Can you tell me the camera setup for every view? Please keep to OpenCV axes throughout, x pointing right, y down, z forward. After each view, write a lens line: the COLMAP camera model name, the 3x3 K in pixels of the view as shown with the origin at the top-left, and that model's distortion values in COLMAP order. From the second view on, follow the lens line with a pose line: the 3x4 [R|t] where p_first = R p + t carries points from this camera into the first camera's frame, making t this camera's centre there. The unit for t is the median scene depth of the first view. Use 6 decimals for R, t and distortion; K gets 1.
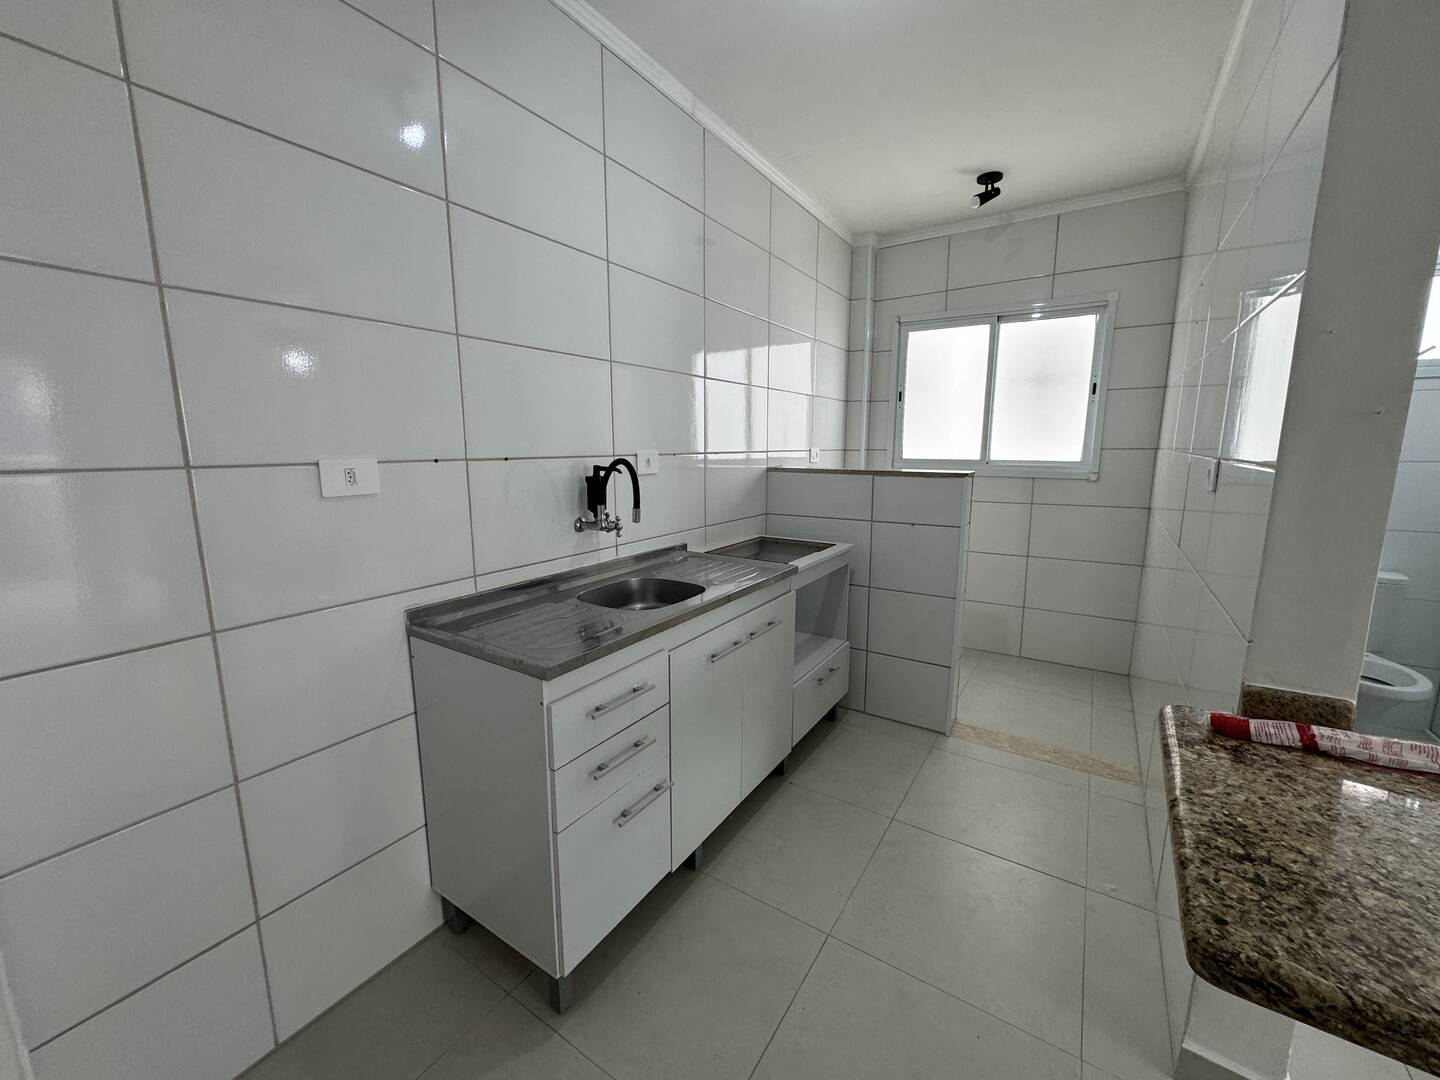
lens RADIAL K [[572.0, 0, 729.6], [0, 572.0, 538.0], [0, 0, 1]] dist [-0.002694, 0.000307]
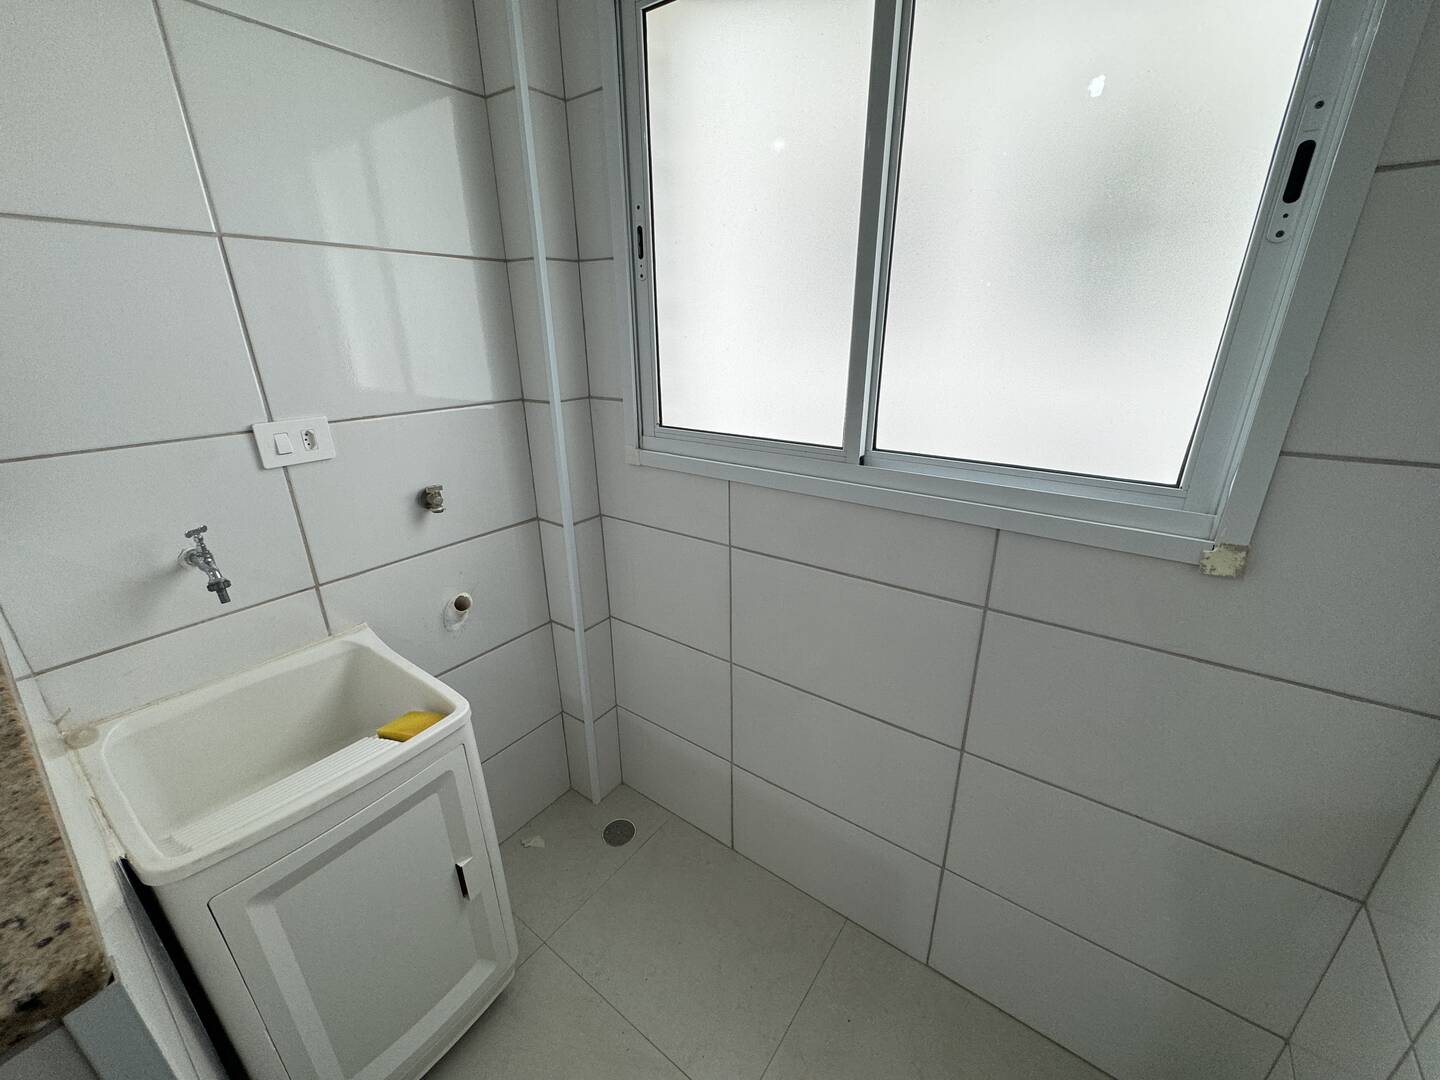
lens RADIAL K [[572.0, 0, 728.0], [0, 572.0, 539.4], [0, 0, 1]] dist [-0.002694, 0.000307]
pose [[0.998993, 0.013022, -0.042929, 0.545853], [-0.004560, 0.981460, 0.191614, -0.208108], [0.044629, -0.191226, 0.980531, 0.948133]]
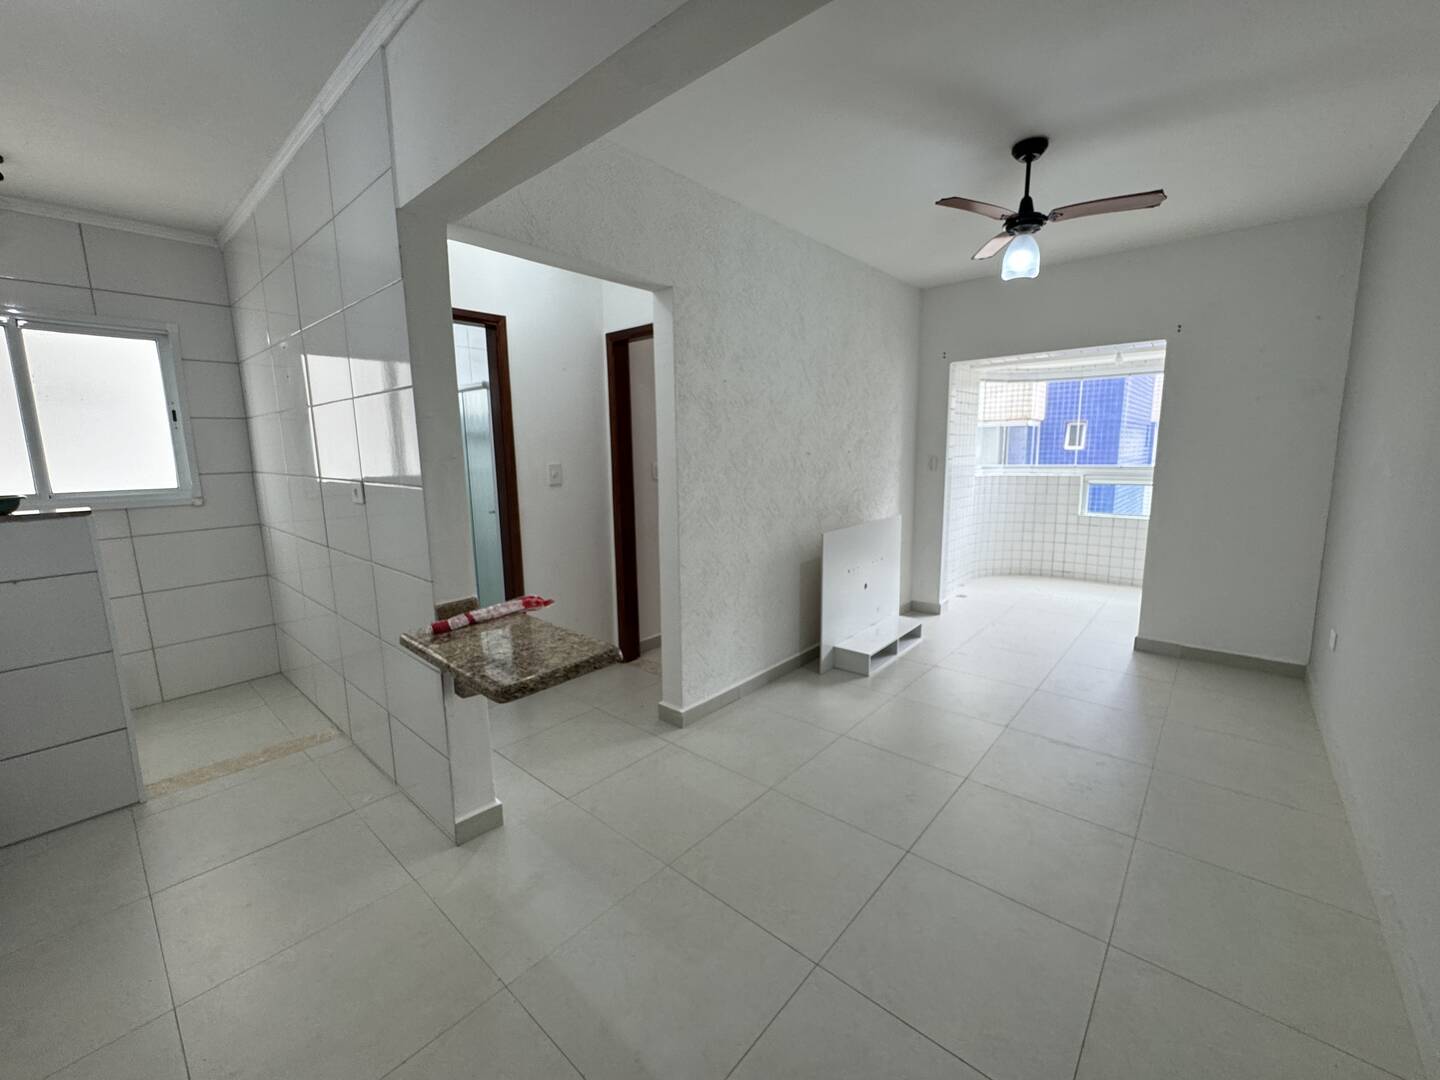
lens RADIAL K [[572.0, 0, 712.9], [0, 572.0, 539.8], [0, 0, 1]] dist [-0.002694, 0.000307]
pose [[0.150980, -0.158283, 0.975783, -0.299727], [0.179945, 0.975007, 0.130314, -0.009581], [-0.972021, 0.155912, 0.175688, -0.085744]]
